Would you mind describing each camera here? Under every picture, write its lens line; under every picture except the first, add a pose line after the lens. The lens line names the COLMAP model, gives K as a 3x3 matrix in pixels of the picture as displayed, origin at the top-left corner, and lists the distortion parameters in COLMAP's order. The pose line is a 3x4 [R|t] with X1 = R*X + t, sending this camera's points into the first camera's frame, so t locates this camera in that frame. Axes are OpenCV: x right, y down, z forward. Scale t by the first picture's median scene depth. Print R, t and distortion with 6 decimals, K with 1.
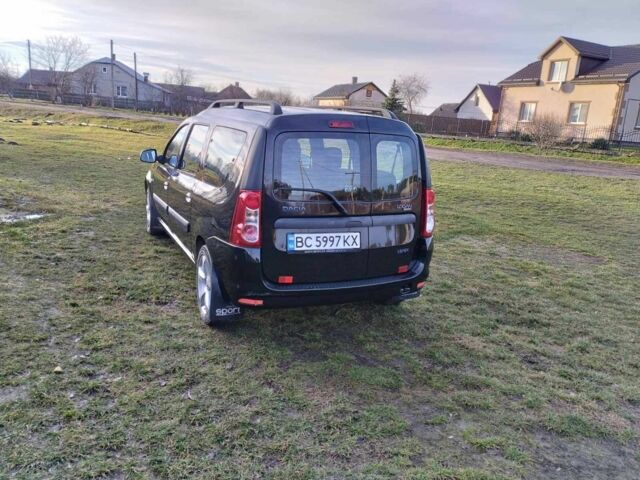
lens RADIAL K [[543.0, 0, 320.0], [0, 543.0, 240.0], [0, 0, 1]] dist [0.121599, -0.139145]
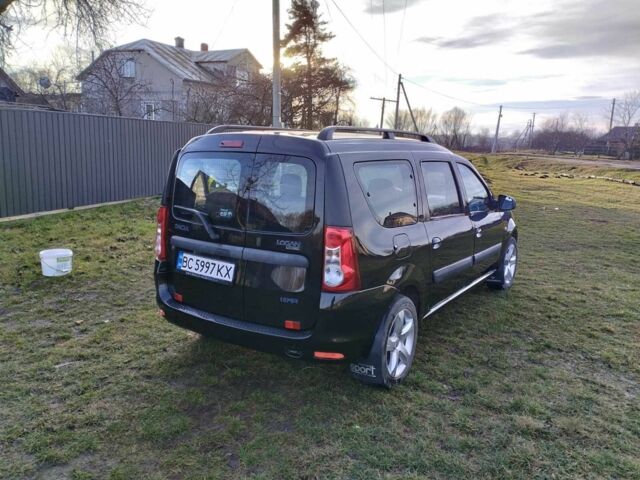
lens RADIAL K [[543.0, 0, 320.0], [0, 543.0, 240.0], [0, 0, 1]] dist [0.121599, -0.139145]
pose [[0.534411, 0.107283, -0.838388, 0.129877], [-0.192970, 0.981201, 0.002553, -0.011979], [0.822902, 0.160419, 0.545068, 0.093262]]
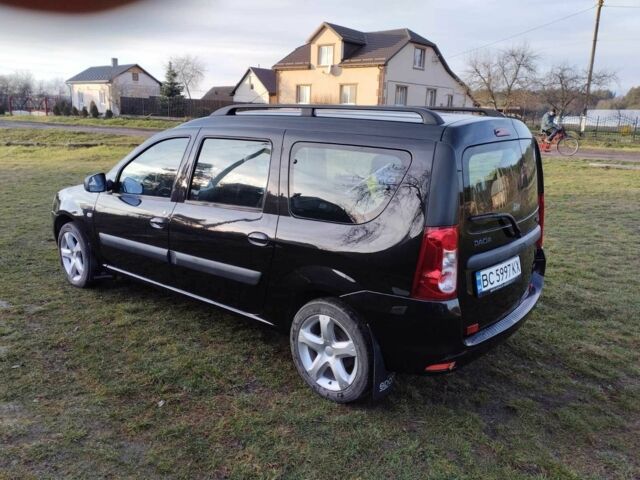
lens RADIAL K [[543.0, 0, 320.0], [0, 543.0, 240.0], [0, 0, 1]] dist [0.121599, -0.139145]
pose [[0.894230, -0.146854, 0.422831, -0.084390], [0.133473, 0.989157, 0.061268, -0.019688], [-0.427243, 0.001648, 0.904135, 0.052005]]
